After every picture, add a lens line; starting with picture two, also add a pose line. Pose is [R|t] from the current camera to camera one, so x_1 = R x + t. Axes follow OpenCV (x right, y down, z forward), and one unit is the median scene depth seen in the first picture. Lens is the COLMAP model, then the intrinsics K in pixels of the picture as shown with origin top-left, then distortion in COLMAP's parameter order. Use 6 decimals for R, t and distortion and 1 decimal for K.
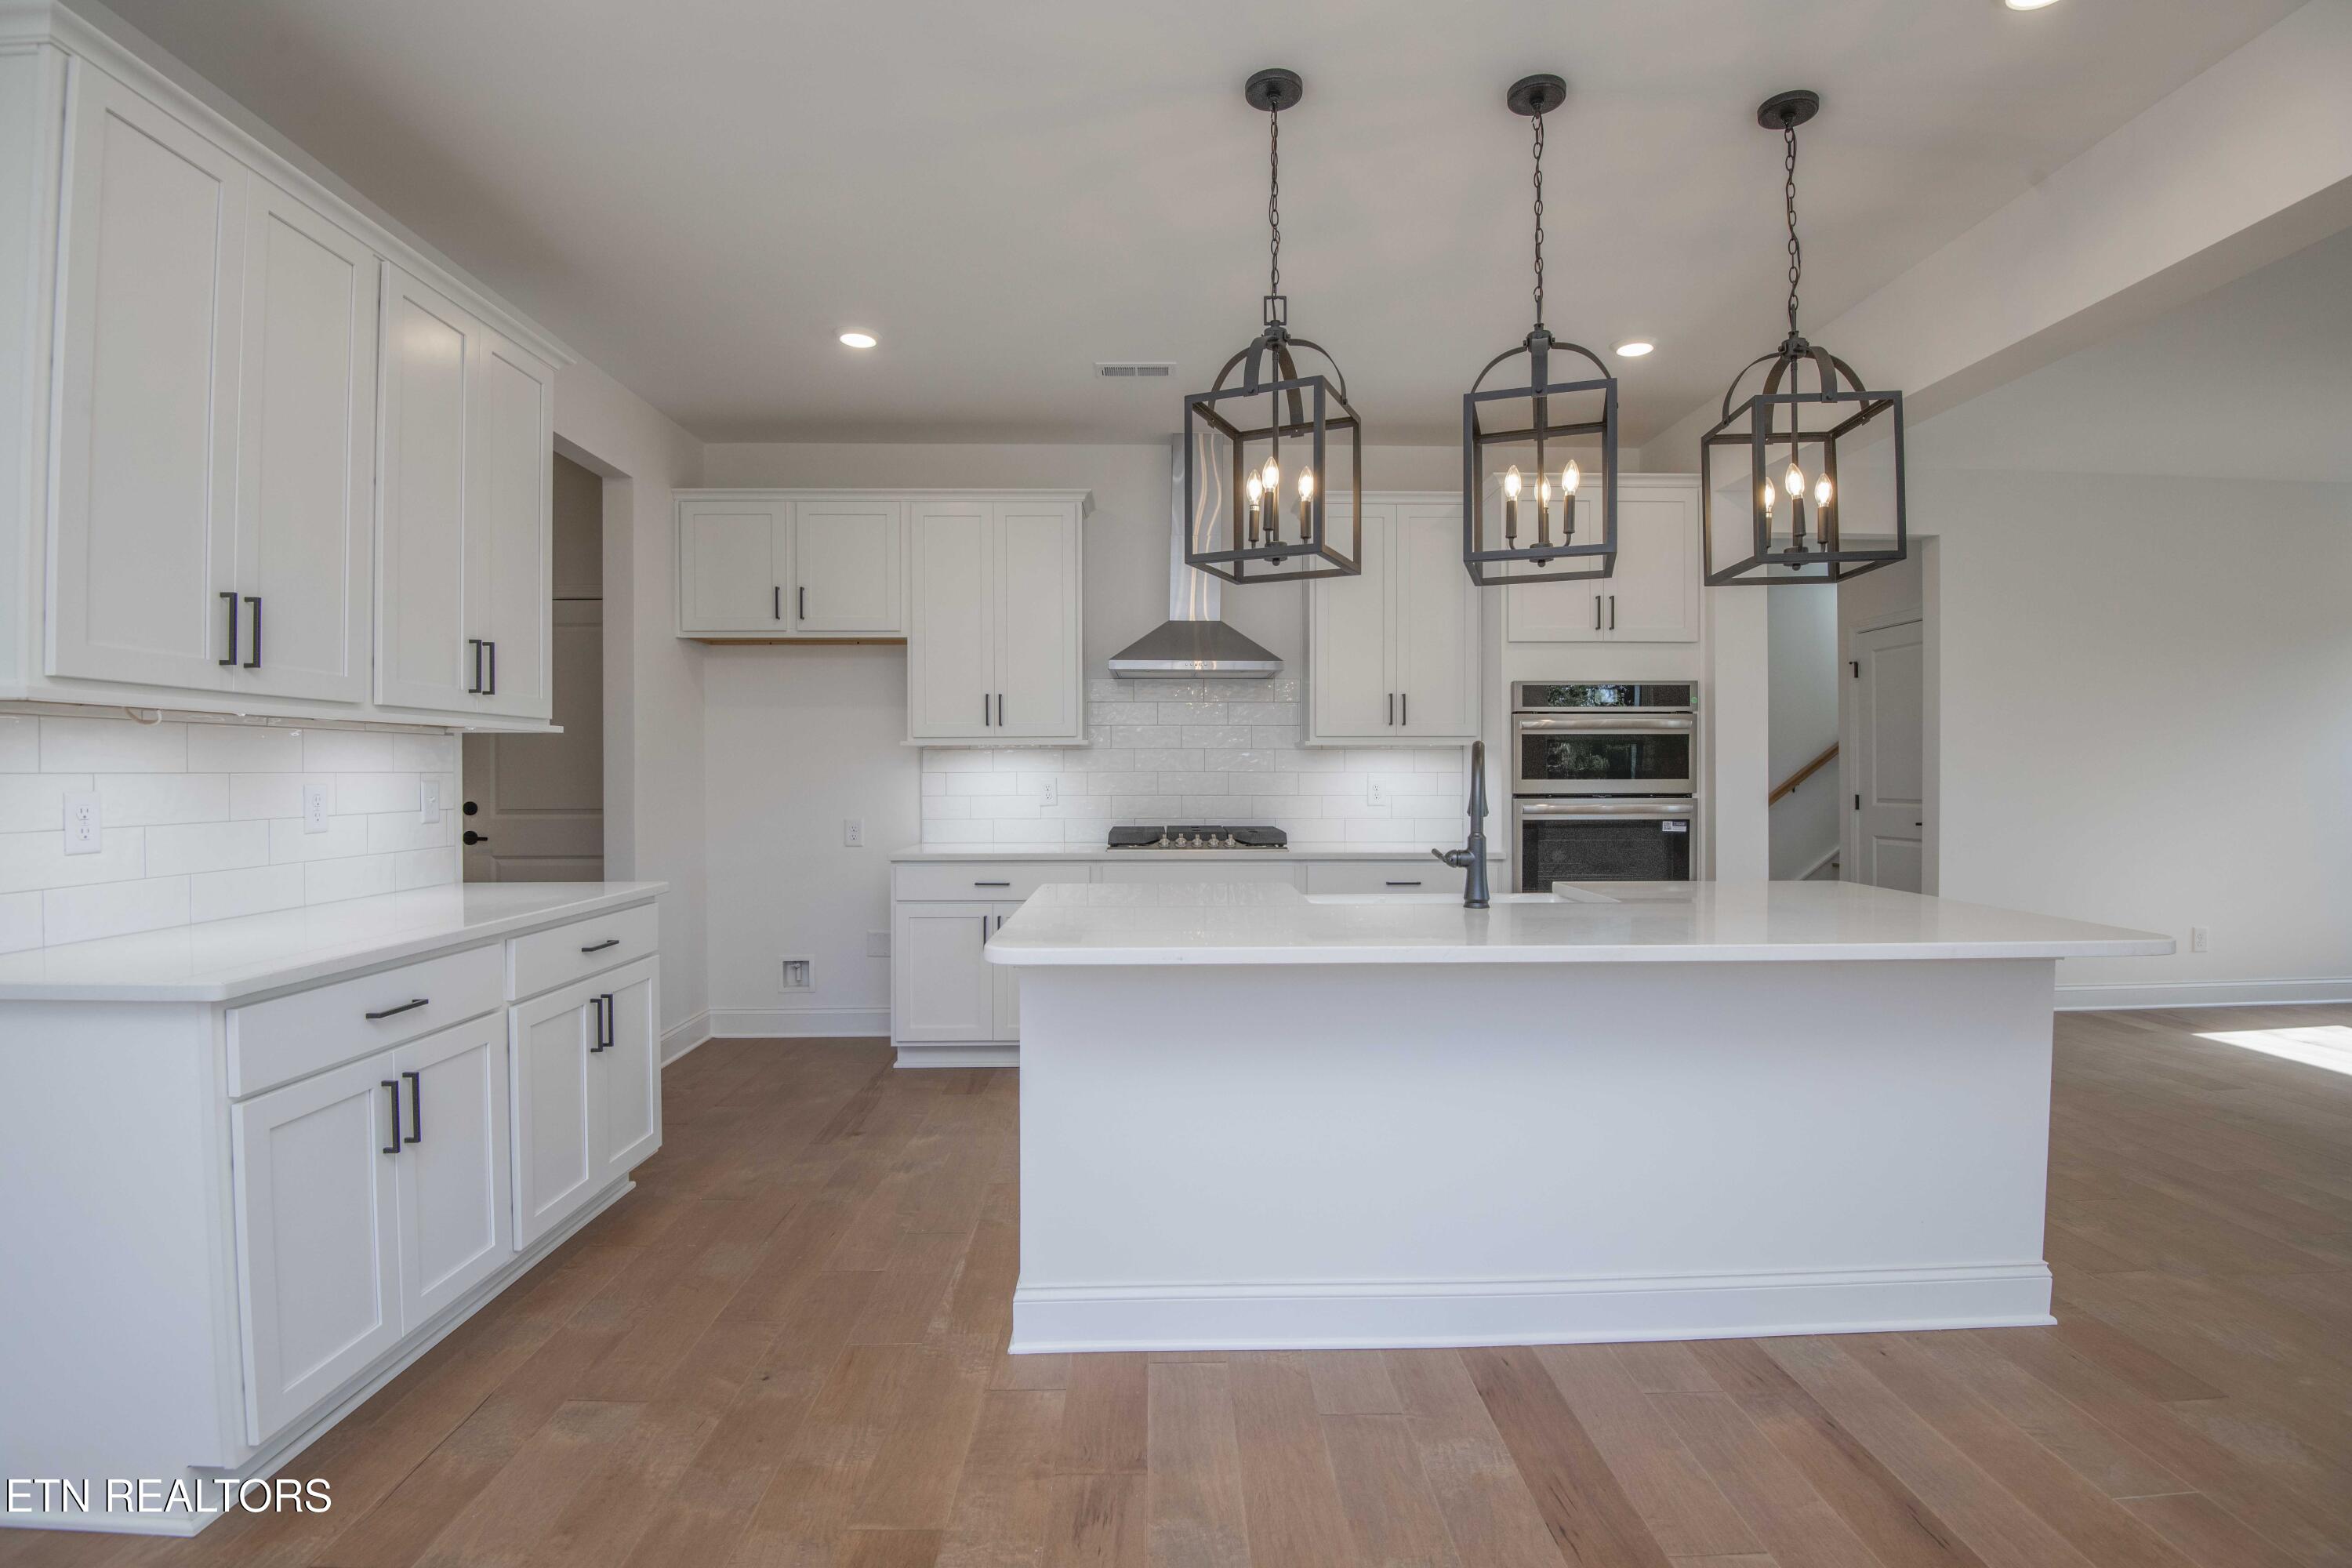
lens RADIAL K [[1078.3, 0, 1176.0], [0, 1078.3, 784.0], [0, 0, 1]] dist [0.013644, -0.000081]
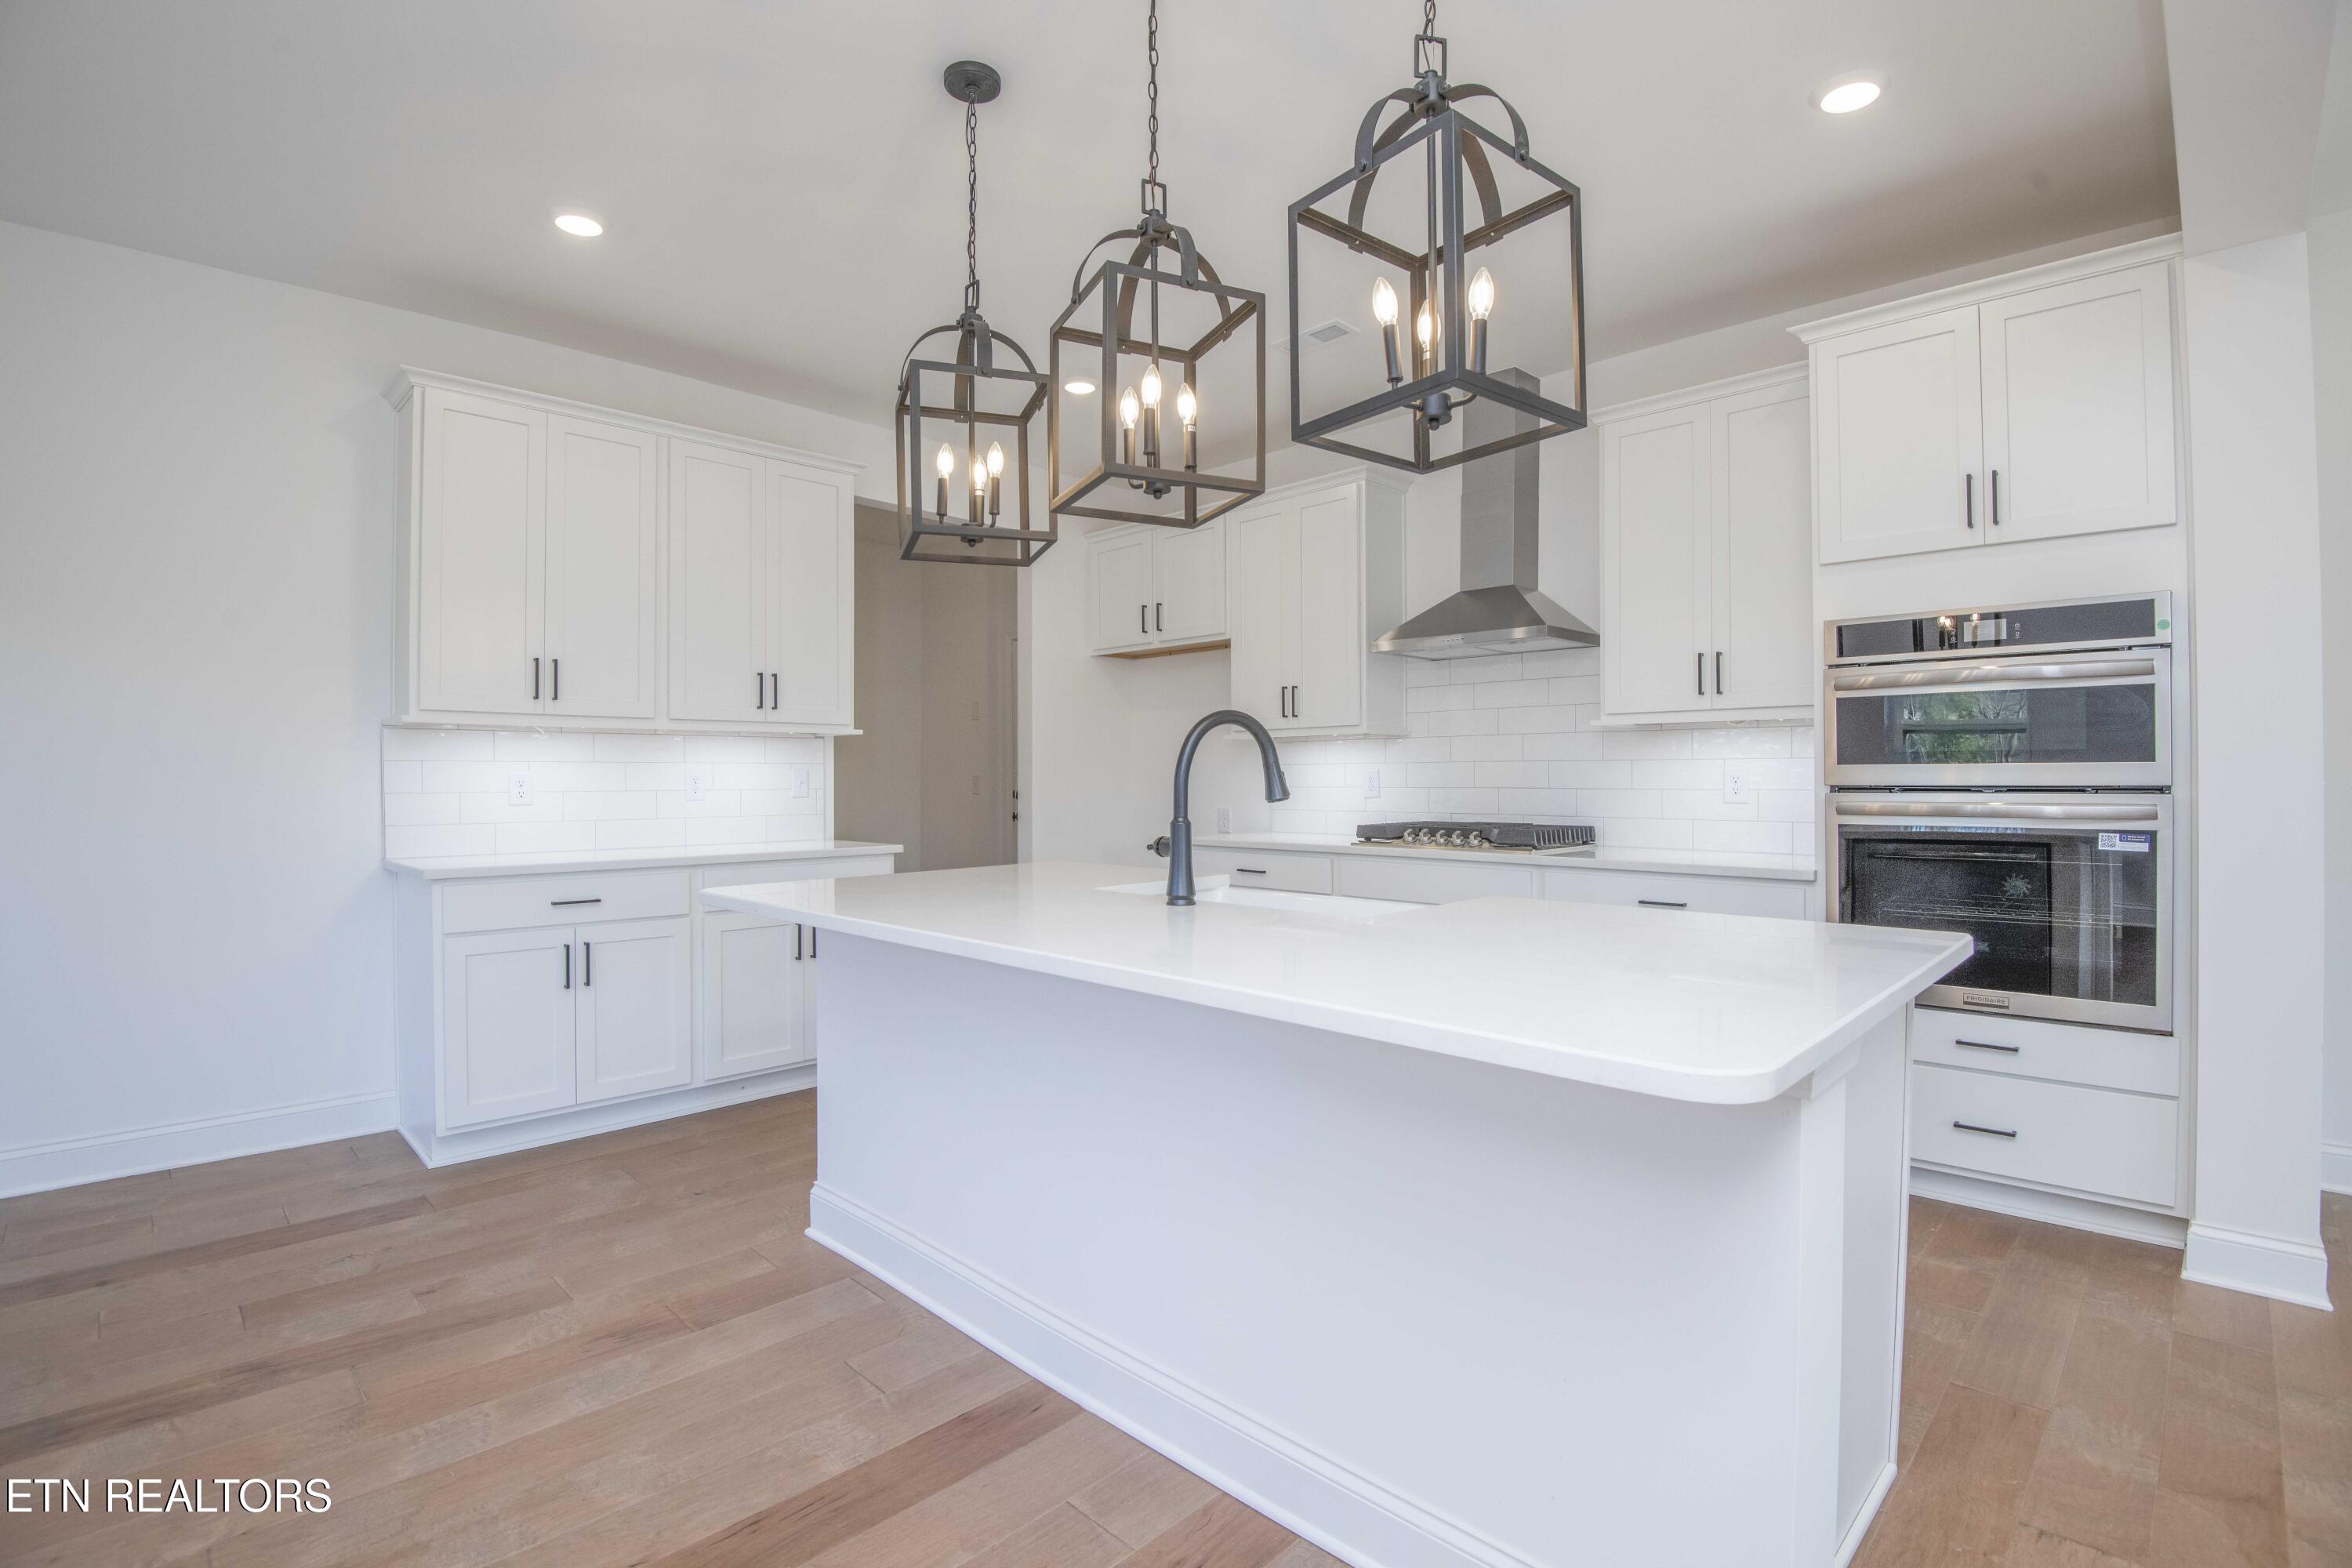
lens RADIAL K [[1089.9, 0, 1181.0], [0, 1089.9, 774.6], [0, 0, 1]] dist [-0.000996, -0.000086]
pose [[0.704902, -0.004130, -0.709292, 0.520475], [-0.005263, 0.999925, -0.011053, 0.011797], [0.709285, 0.011524, 0.704828, 0.223993]]
